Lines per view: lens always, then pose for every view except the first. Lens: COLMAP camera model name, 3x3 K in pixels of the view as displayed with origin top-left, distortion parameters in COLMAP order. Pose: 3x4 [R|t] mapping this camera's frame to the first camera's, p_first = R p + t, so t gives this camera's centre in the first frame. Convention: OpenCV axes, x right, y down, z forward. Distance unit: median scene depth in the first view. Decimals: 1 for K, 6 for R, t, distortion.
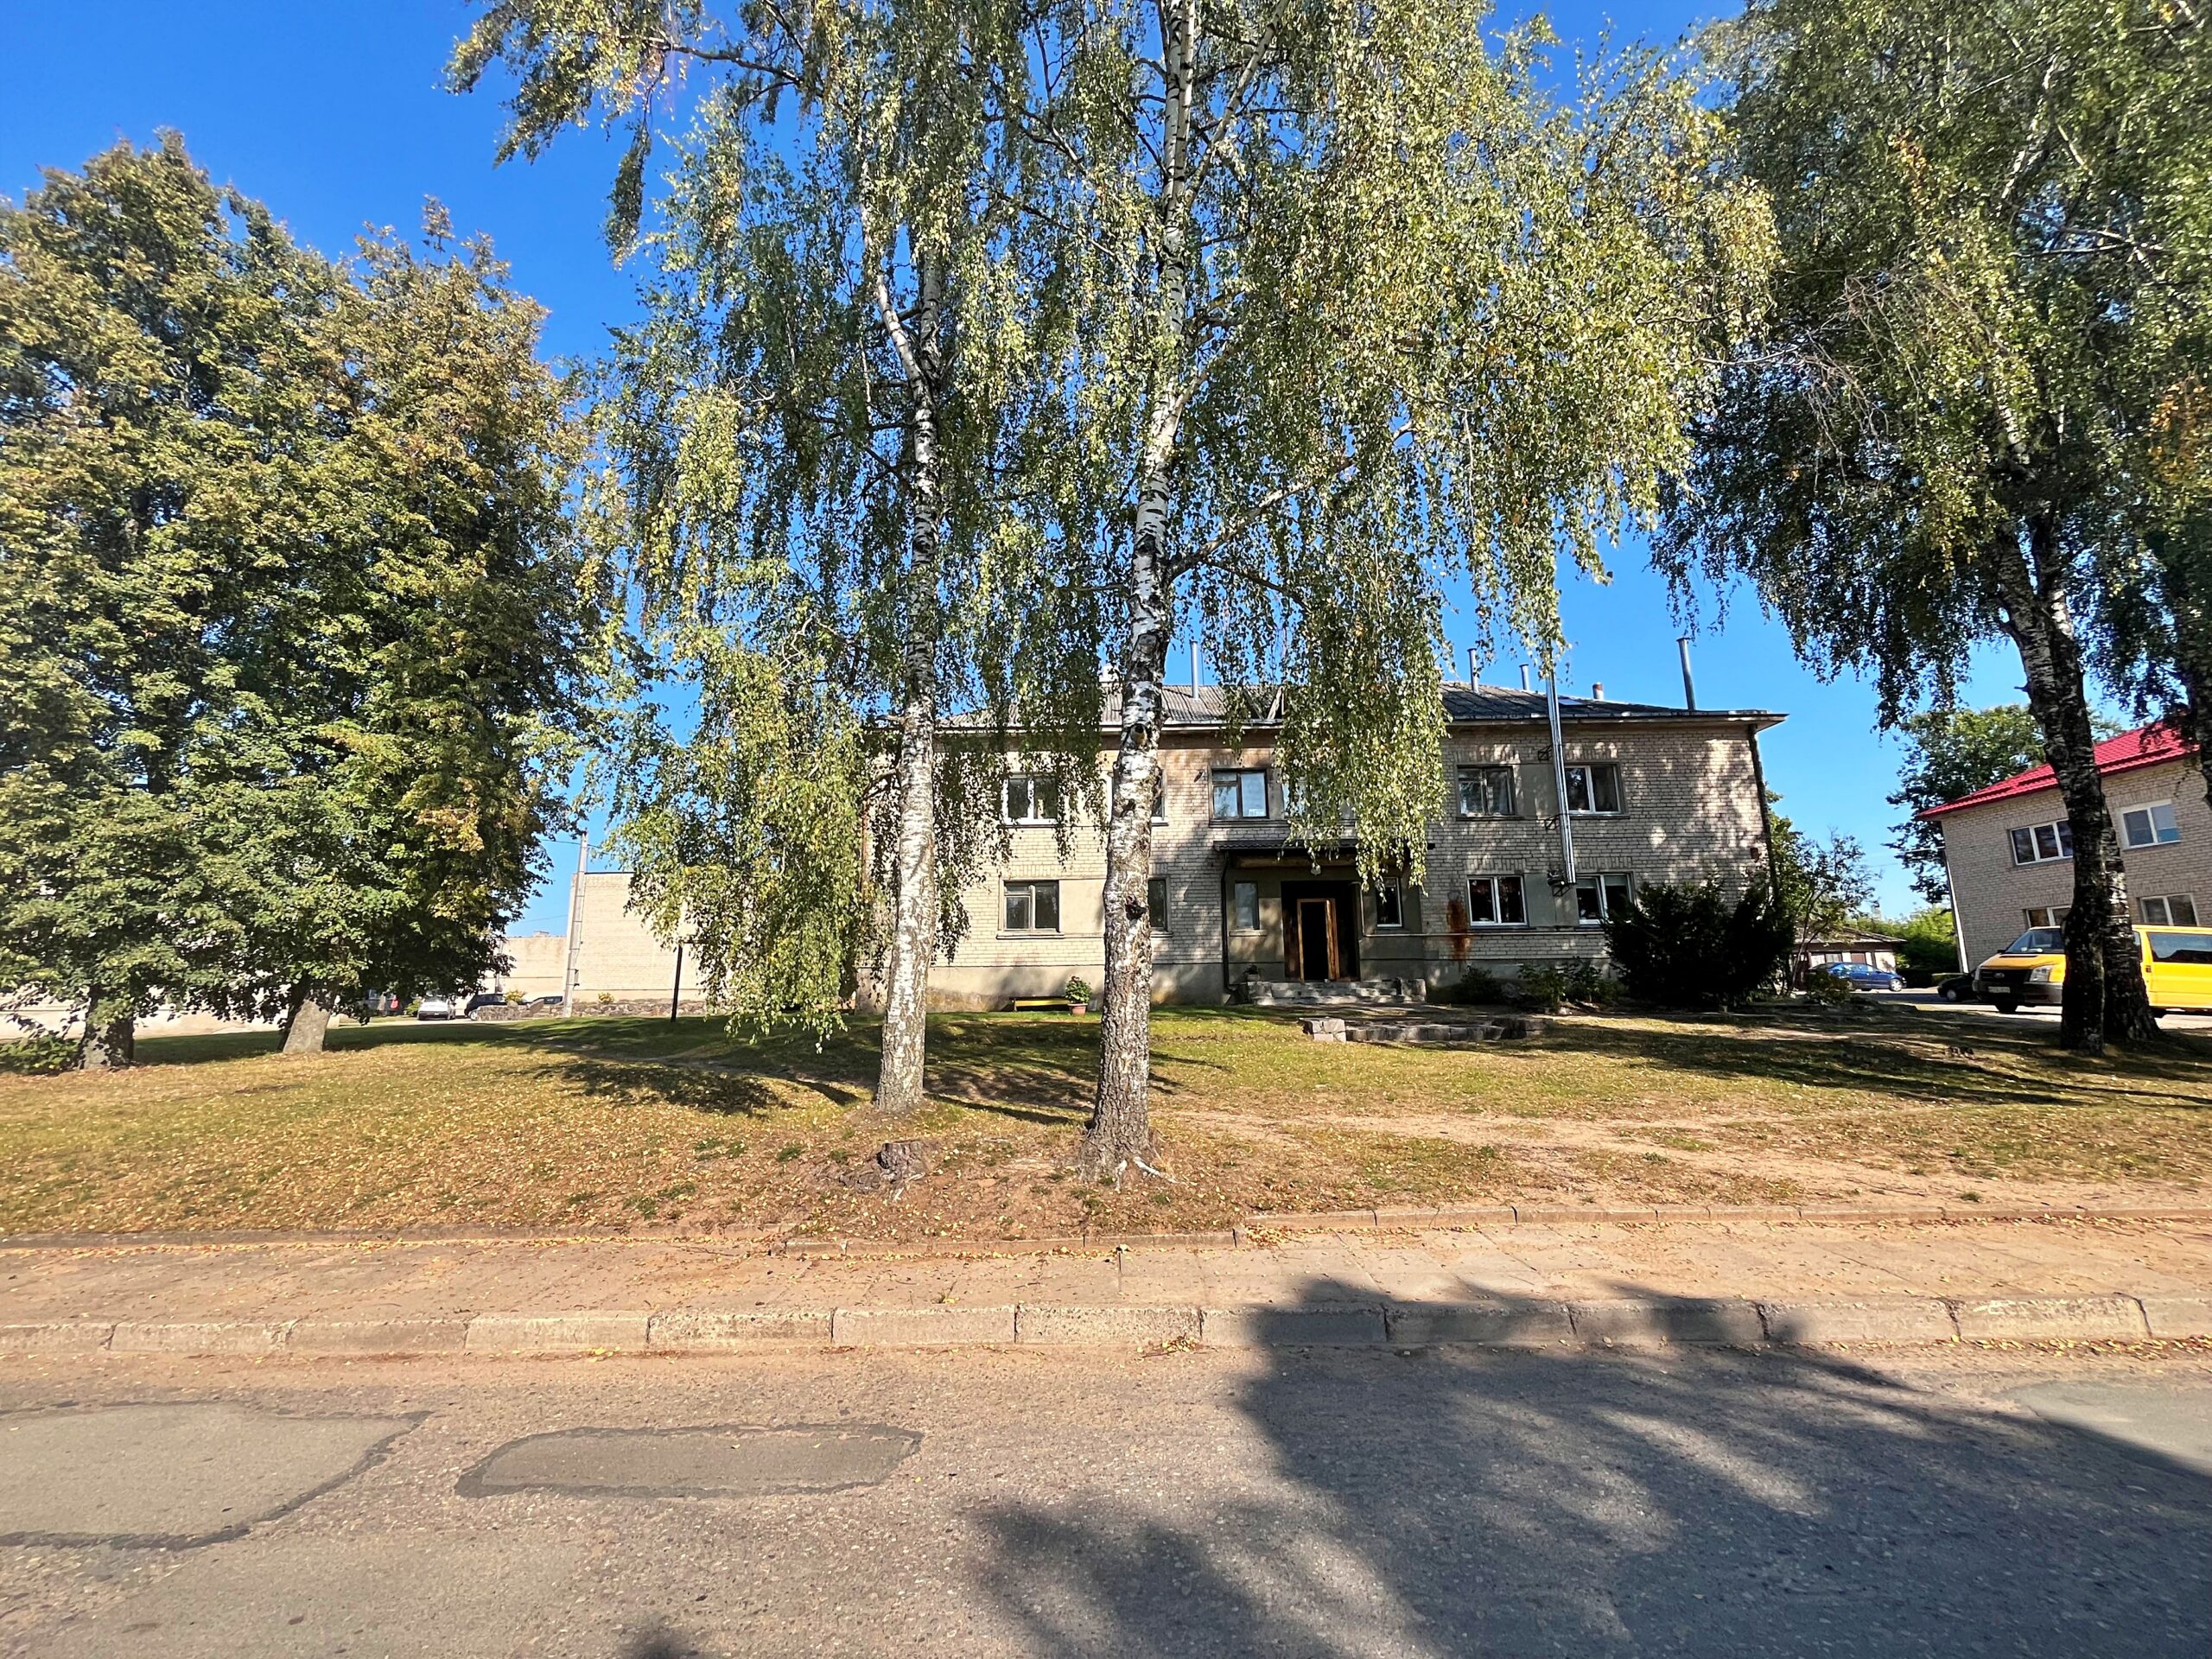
lens RADIAL K [[890.1, 0, 1099.0], [0, 890.1, 841.7], [0, 0, 1]] dist [-0.003497, -0.000409]
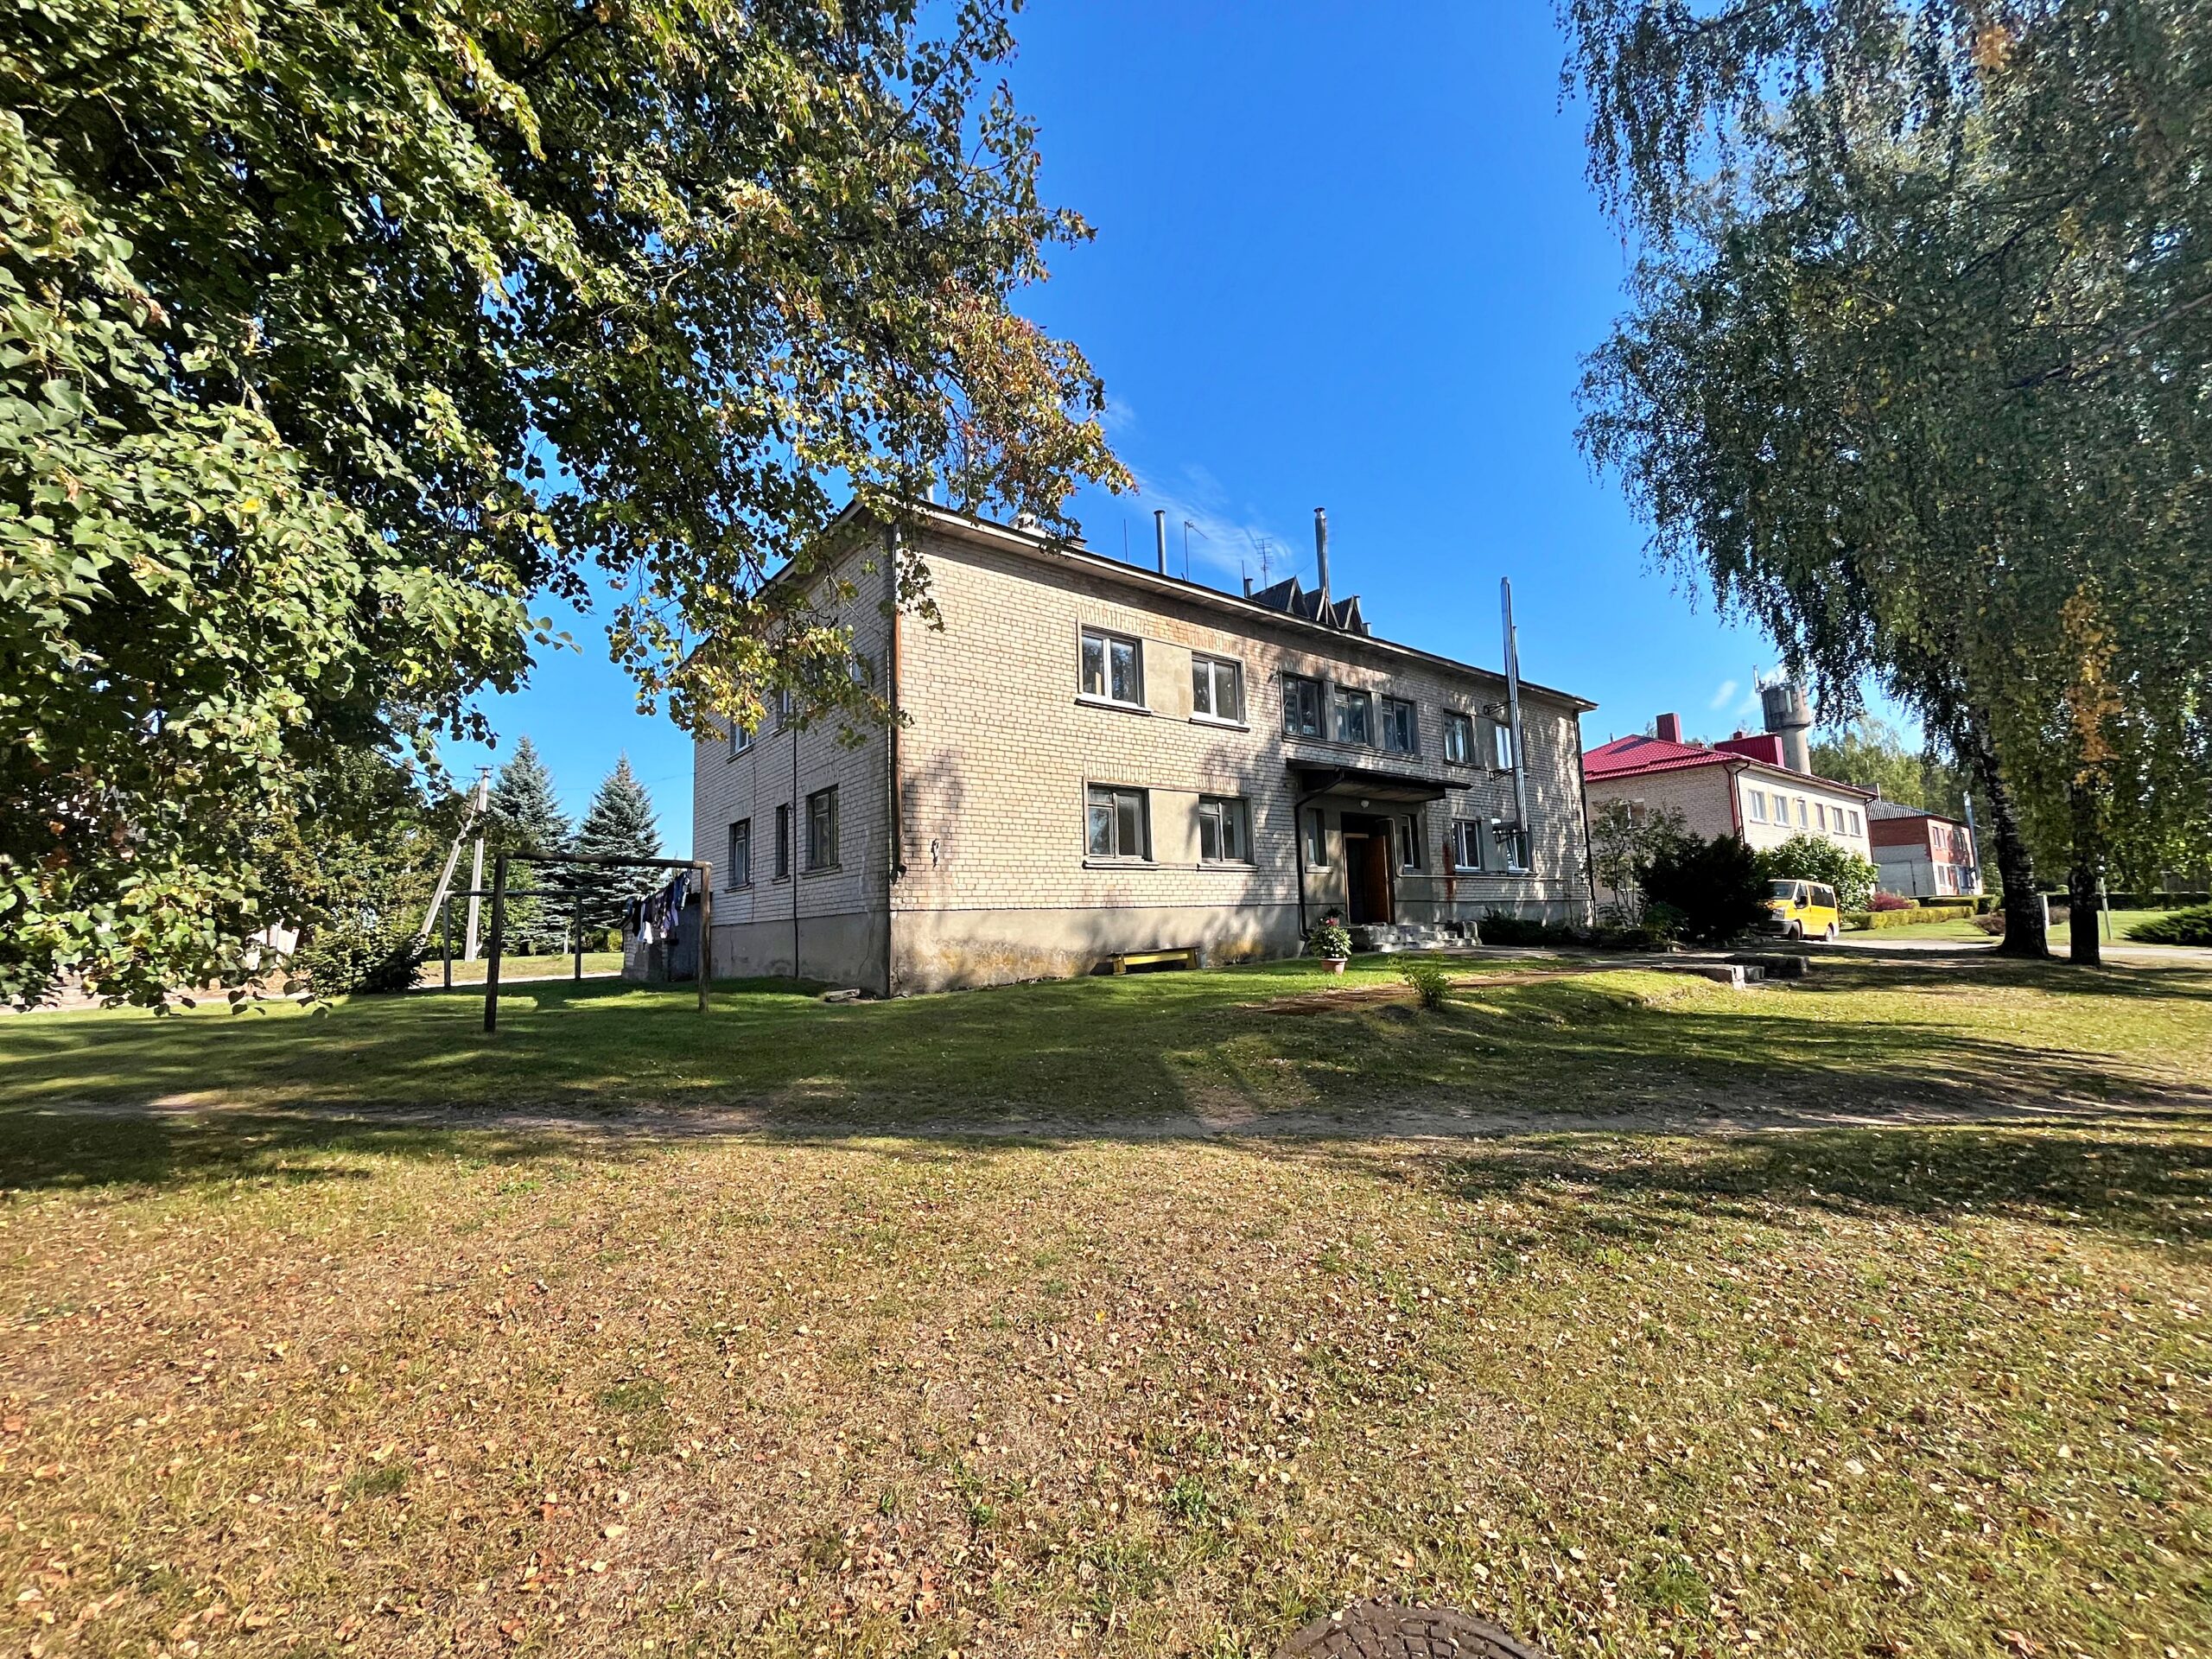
lens RADIAL K [[890.1, 0, 1093.5], [0, 890.1, 825.9], [0, 0, 1]] dist [-0.003497, -0.000409]
pose [[0.782262, 0.057605, 0.620280, -0.528402], [-0.088942, 0.995842, 0.019686, 0.063240], [-0.616567, -0.070569, 0.784133, 0.461425]]
